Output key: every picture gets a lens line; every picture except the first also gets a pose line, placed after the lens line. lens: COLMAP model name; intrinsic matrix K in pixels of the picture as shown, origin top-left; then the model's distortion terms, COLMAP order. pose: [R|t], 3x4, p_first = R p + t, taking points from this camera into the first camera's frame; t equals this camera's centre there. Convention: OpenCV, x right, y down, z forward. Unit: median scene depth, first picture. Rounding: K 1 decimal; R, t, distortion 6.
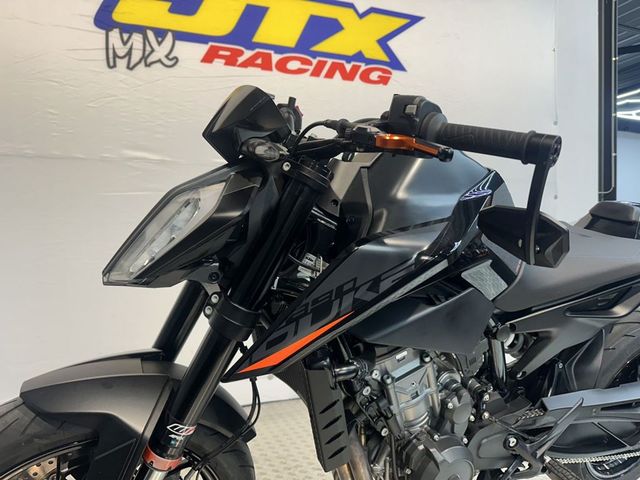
lens RADIAL K [[460.9, 0, 319.8], [0, 460.9, 229.3], [0, 0, 1]] dist [0.005345, -0.024737]
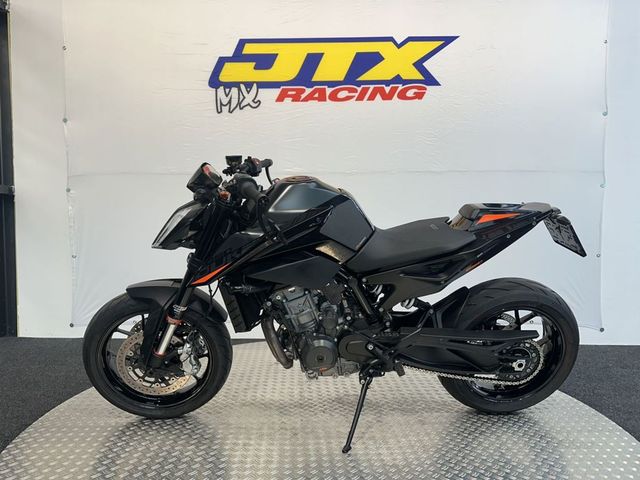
lens RADIAL K [[460.9, 0, 318.4], [0, 460.9, 235.7], [0, 0, 1]] dist [0.005345, -0.024737]
pose [[0.929881, 0.012233, -0.367658, 0.396498], [0.009874, 0.998257, 0.058187, -0.026980], [0.367729, -0.057737, 0.928139, -0.306291]]
